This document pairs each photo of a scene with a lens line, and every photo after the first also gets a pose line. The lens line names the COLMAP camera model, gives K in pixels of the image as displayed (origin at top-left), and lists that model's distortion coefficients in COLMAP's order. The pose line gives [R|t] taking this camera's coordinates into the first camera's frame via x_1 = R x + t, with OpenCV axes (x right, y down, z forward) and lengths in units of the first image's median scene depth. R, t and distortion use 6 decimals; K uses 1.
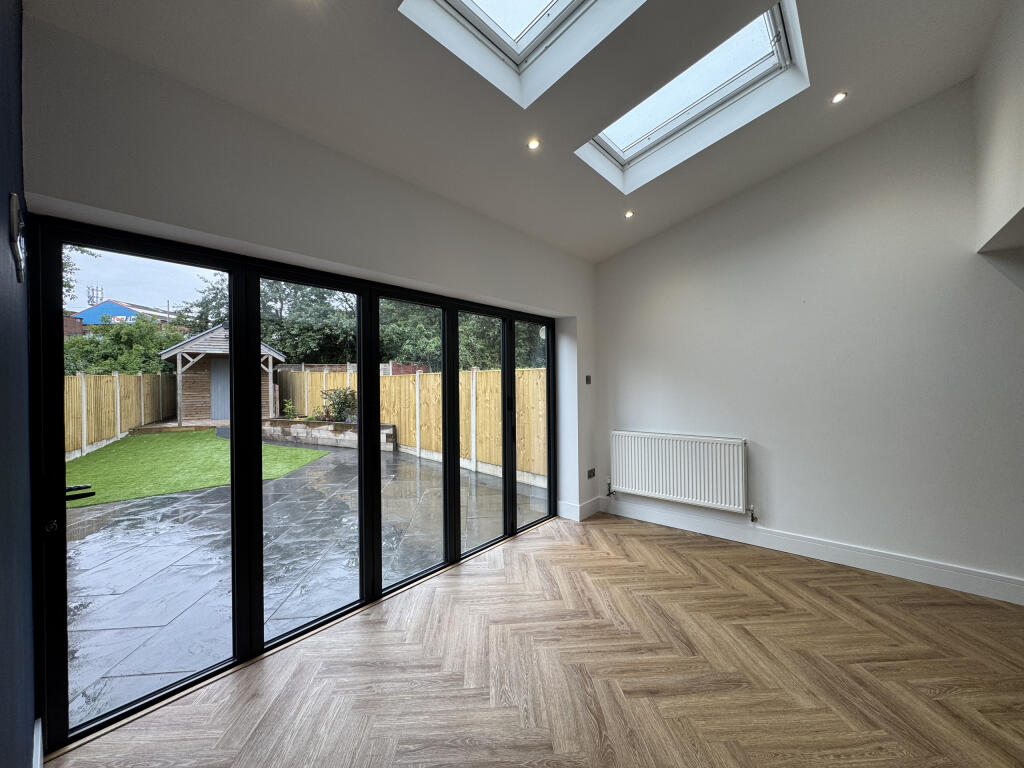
lens RADIAL K [[408.0, 0, 512.6], [0, 408.0, 383.7], [0, 0, 1]] dist [0.002723, 0.000009]
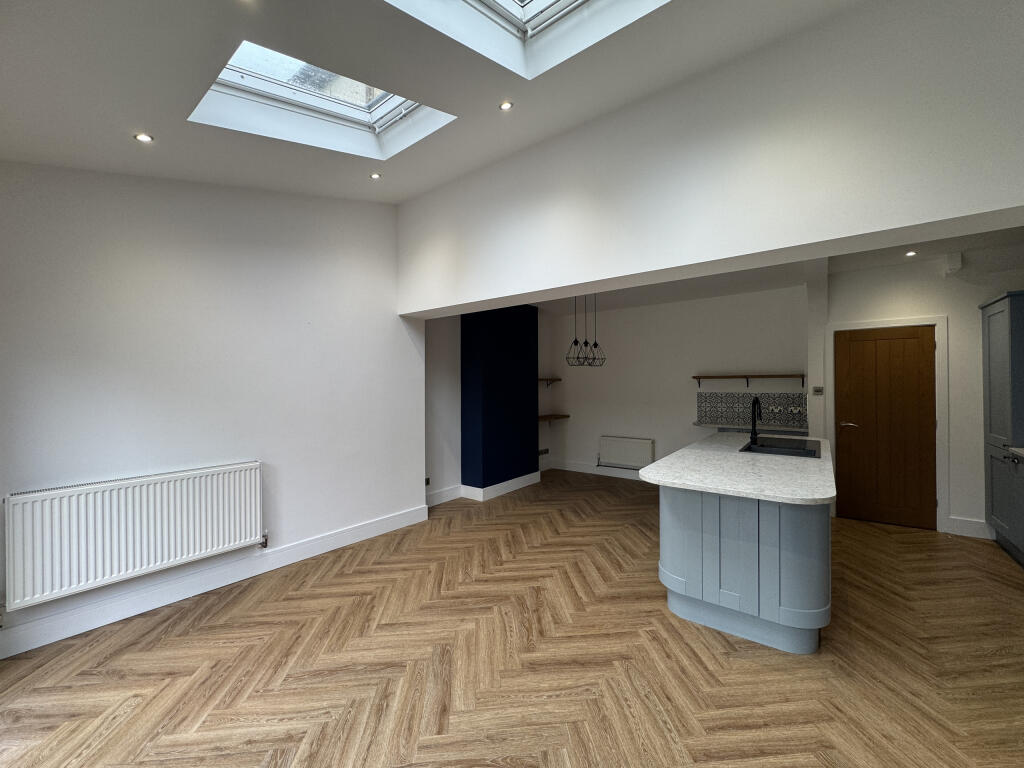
lens RADIAL K [[408.0, 0, 513.2], [0, 408.0, 383.7], [0, 0, 1]] dist [0.002723, 0.000009]
pose [[-0.036260, 0.014750, 0.999234, -0.491666], [0.007872, 0.999864, -0.014474, -0.024783], [-0.999311, 0.007341, -0.036371, 0.617563]]
